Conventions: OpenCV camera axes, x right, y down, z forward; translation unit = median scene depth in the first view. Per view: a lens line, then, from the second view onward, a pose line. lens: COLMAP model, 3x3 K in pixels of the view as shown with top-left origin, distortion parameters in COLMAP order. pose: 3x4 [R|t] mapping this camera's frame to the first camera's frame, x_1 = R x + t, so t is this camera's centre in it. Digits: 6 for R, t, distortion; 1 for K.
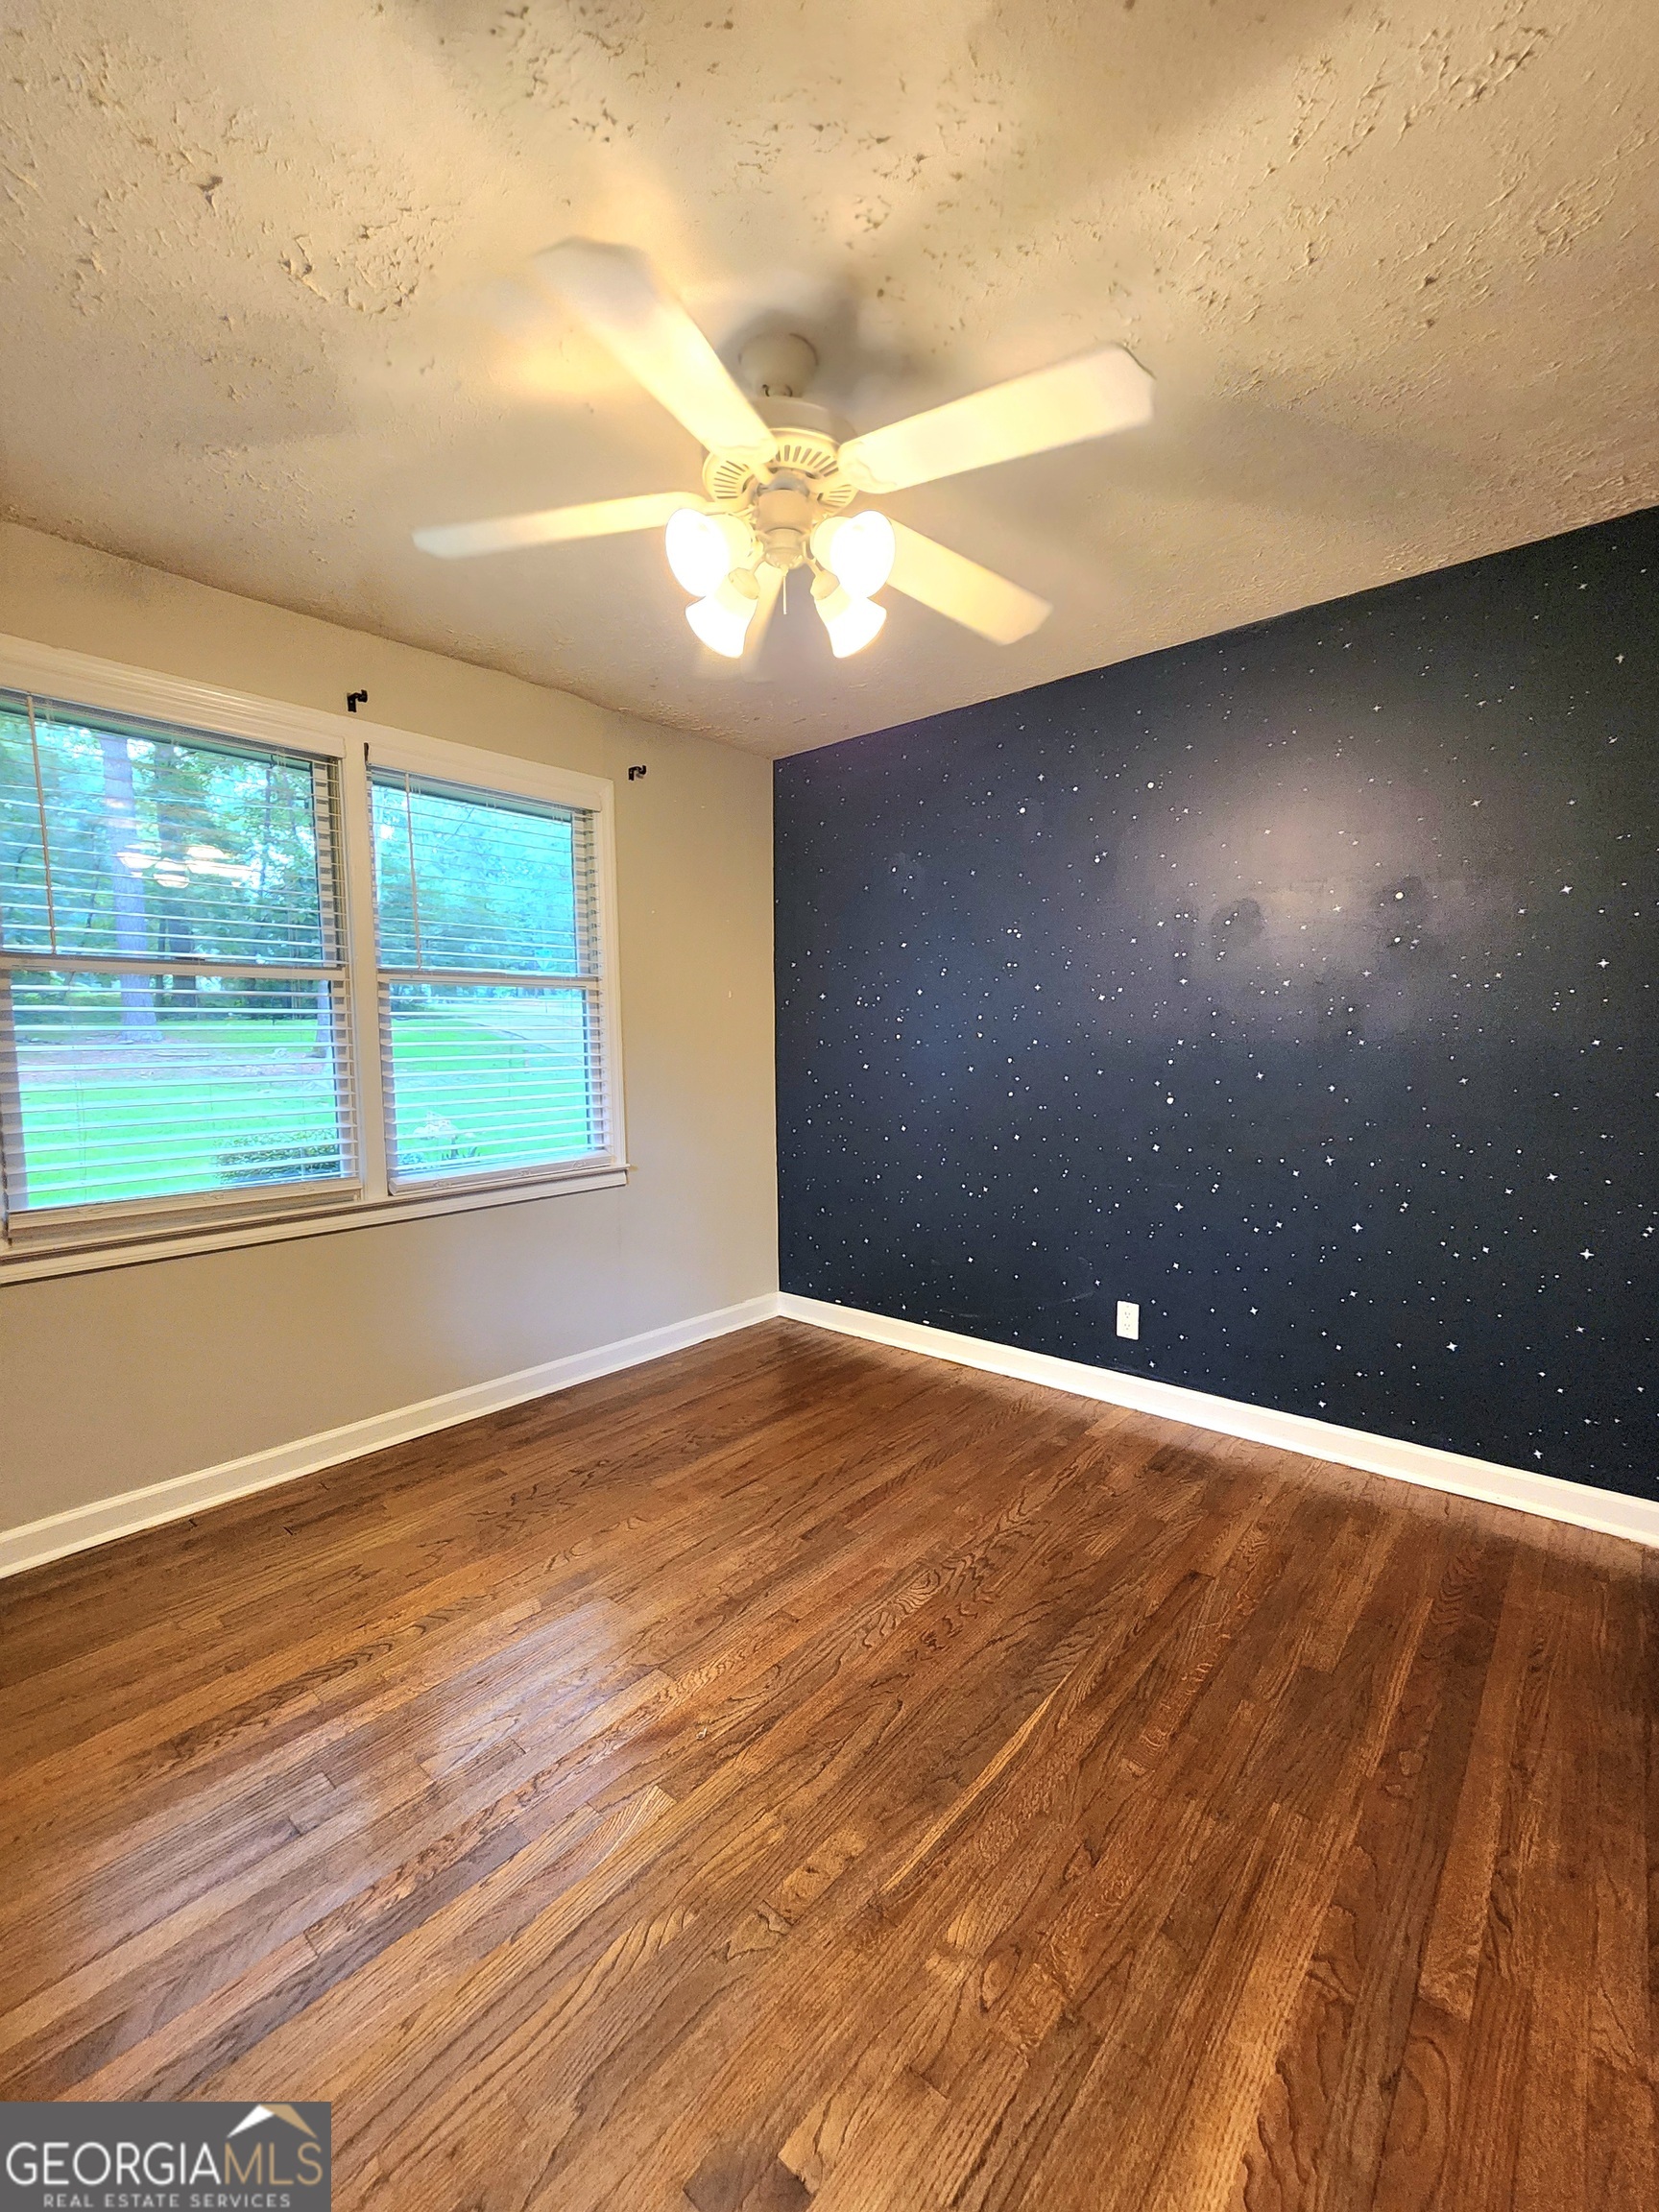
lens RADIAL K [[913.9, 0, 851.1], [0, 913.9, 1108.8], [0, 0, 1]] dist [0.000017, 0.000498]
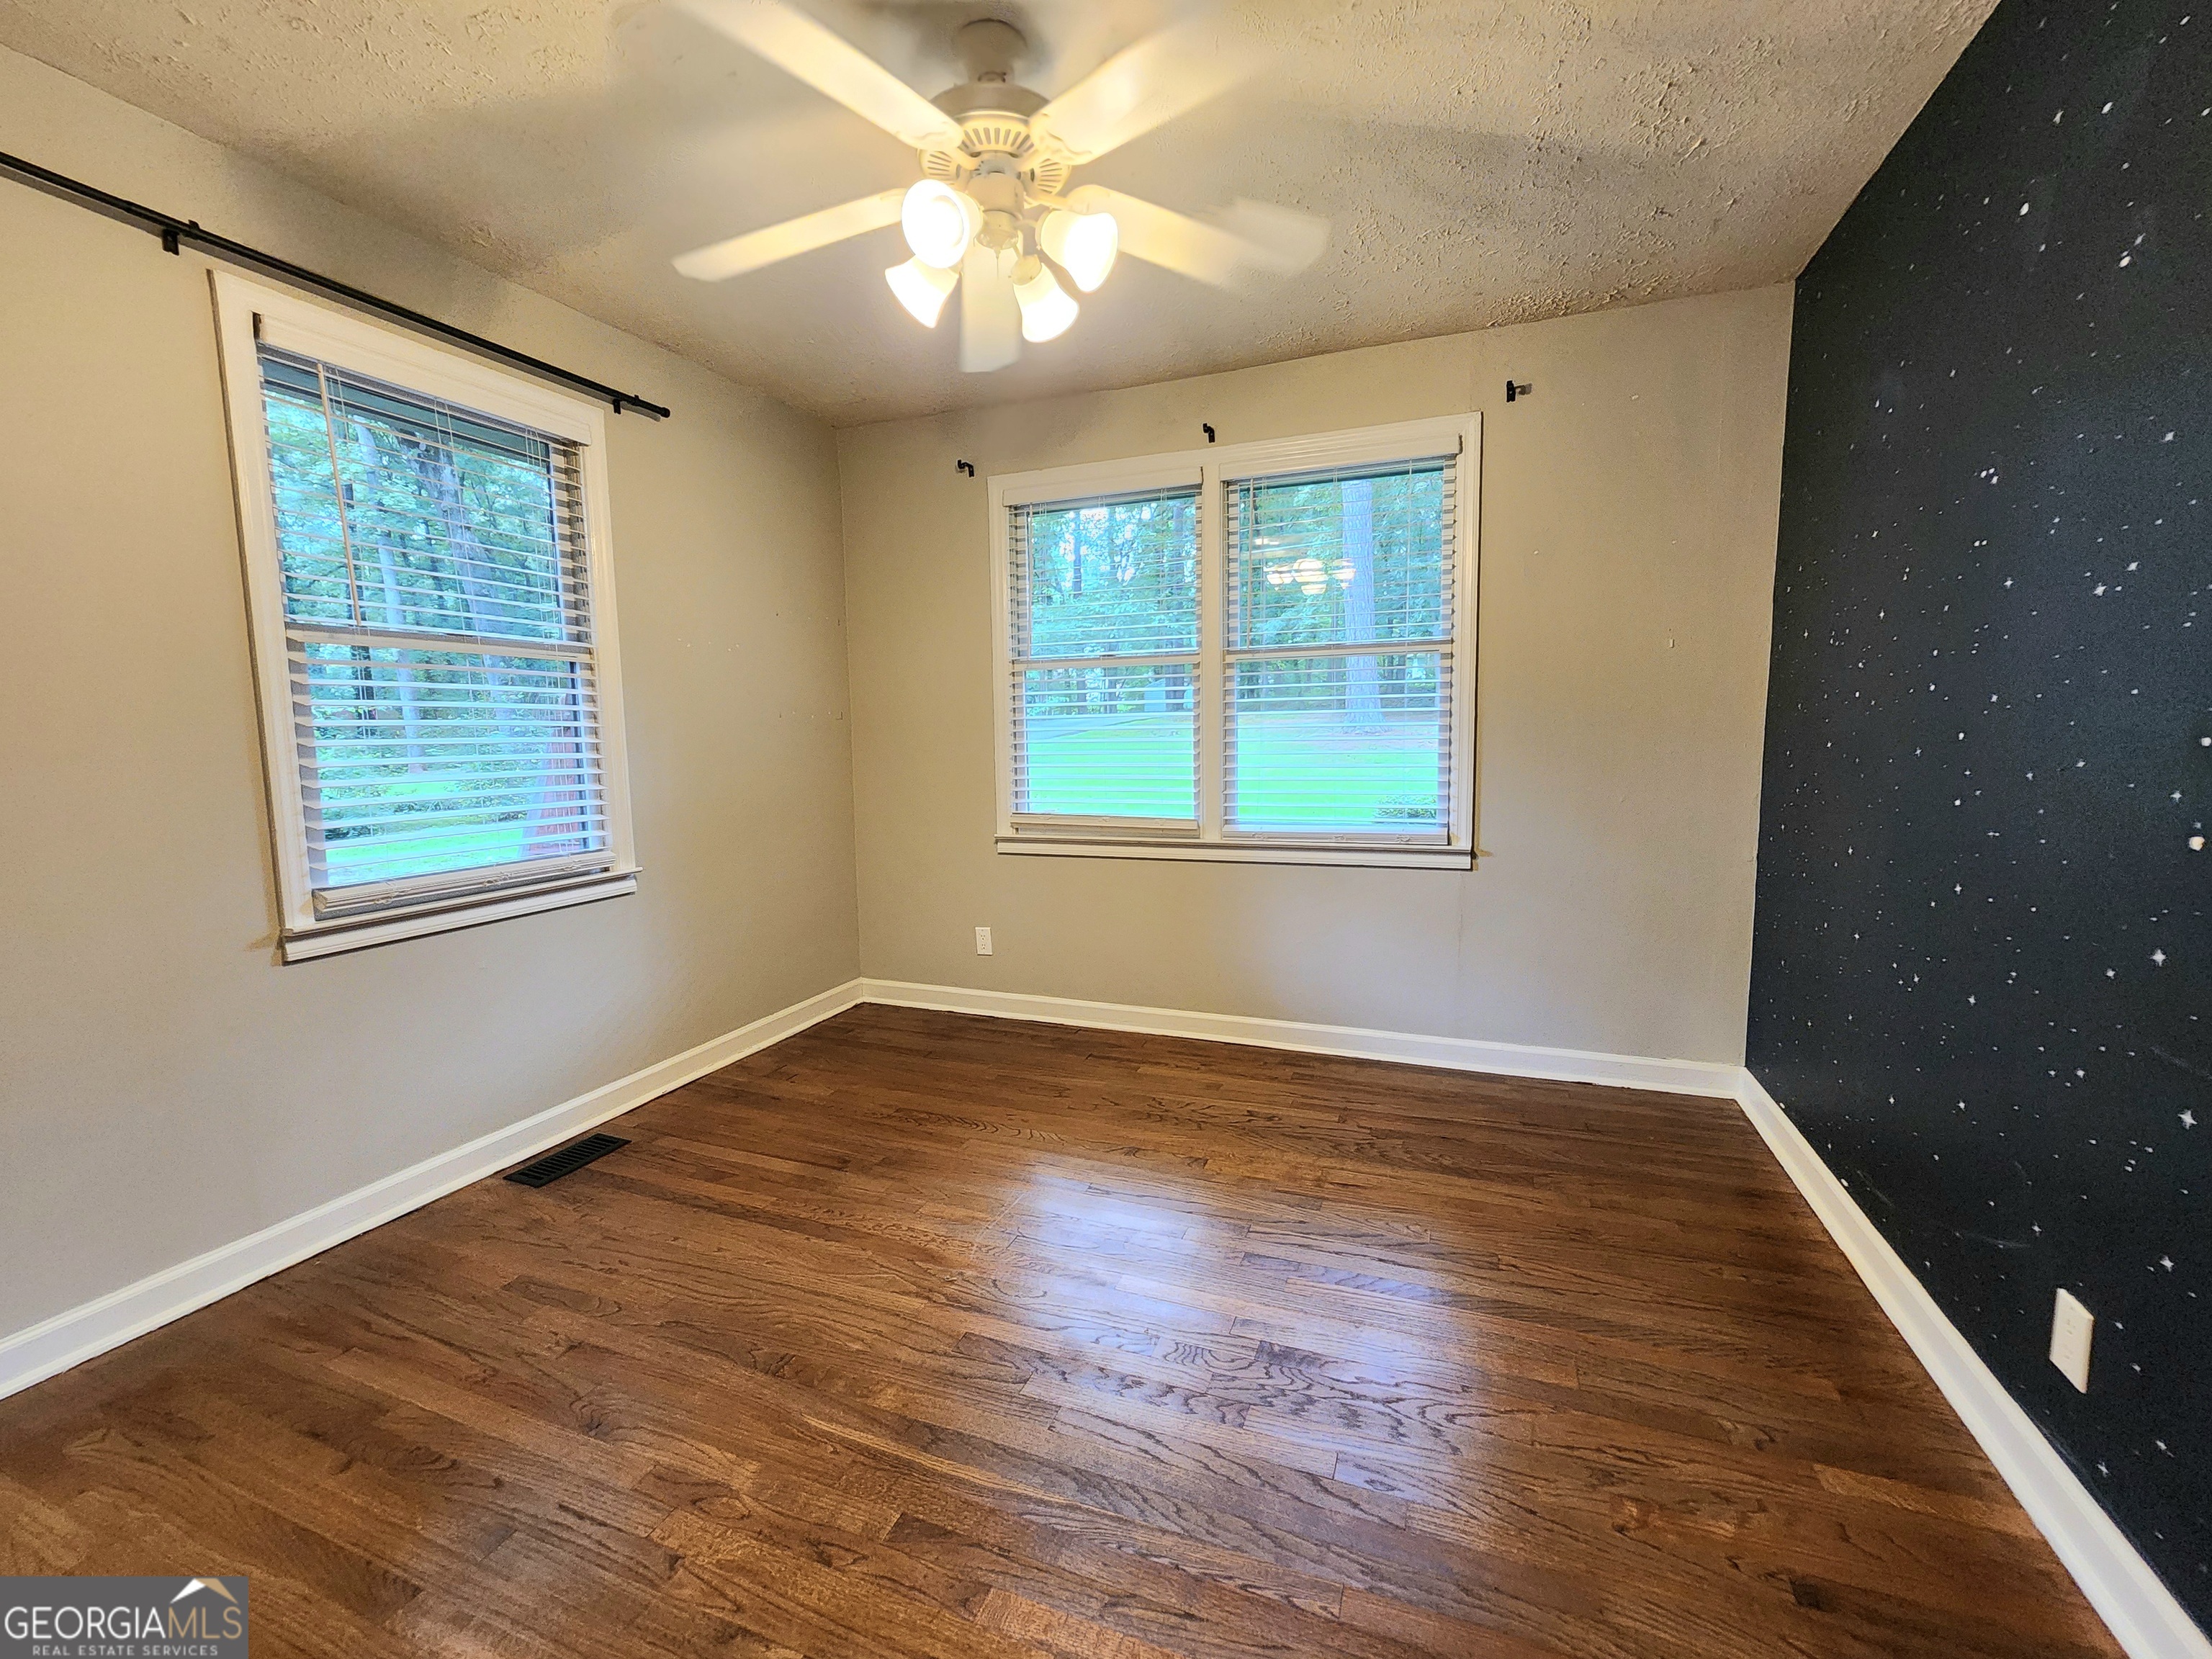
lens RADIAL K [[913.9, 0, 1122.6], [0, 913.9, 819.4], [0, 0, 1]] dist [0.000017, 0.000498]
pose [[0.330217, 0.099326, -0.938664, 0.562663], [-0.061369, 0.994603, 0.083655, -0.023001], [0.941908, 0.029981, 0.334531, 0.446723]]
